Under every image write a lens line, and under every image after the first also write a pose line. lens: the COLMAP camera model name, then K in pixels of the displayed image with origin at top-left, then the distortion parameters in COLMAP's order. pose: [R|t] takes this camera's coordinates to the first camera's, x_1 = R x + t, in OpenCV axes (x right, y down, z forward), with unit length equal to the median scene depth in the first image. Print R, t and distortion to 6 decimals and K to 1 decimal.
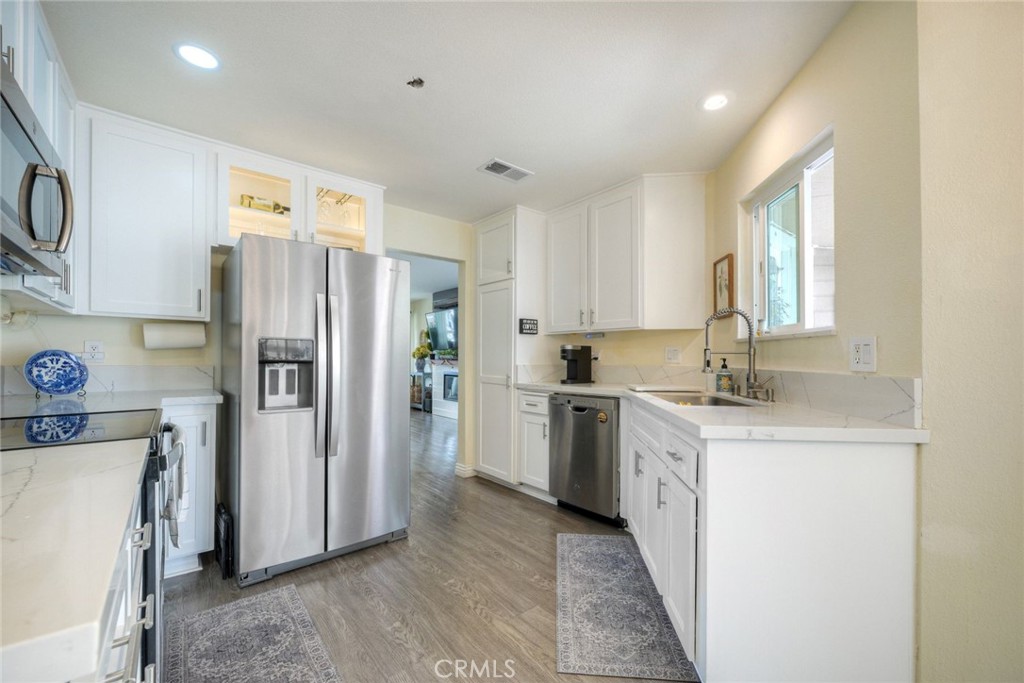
lens RADIAL K [[418.9, 0, 532.7], [0, 418.9, 363.1], [0, 0, 1]] dist [0.002118, -0.000873]
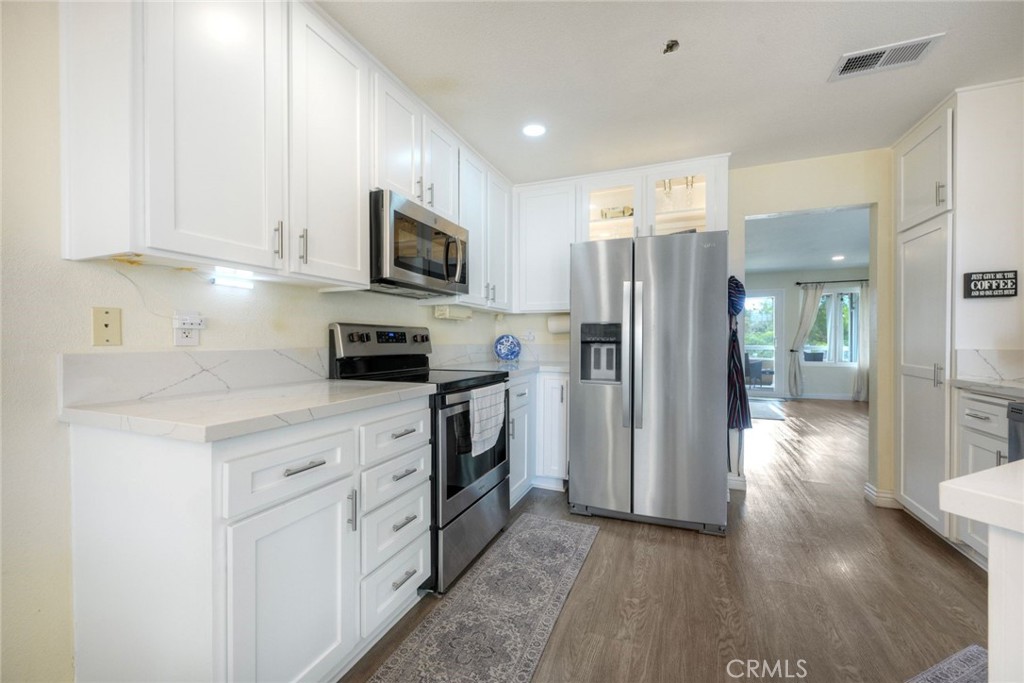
lens RADIAL K [[418.9, 0, 517.5], [0, 418.9, 347.6], [0, 0, 1]] dist [0.002118, -0.000873]
pose [[0.446895, 0.014774, -0.894465, 0.372389], [-0.009376, 0.999886, 0.011830, 0.000516], [0.894537, 0.003100, 0.446982, 0.239751]]
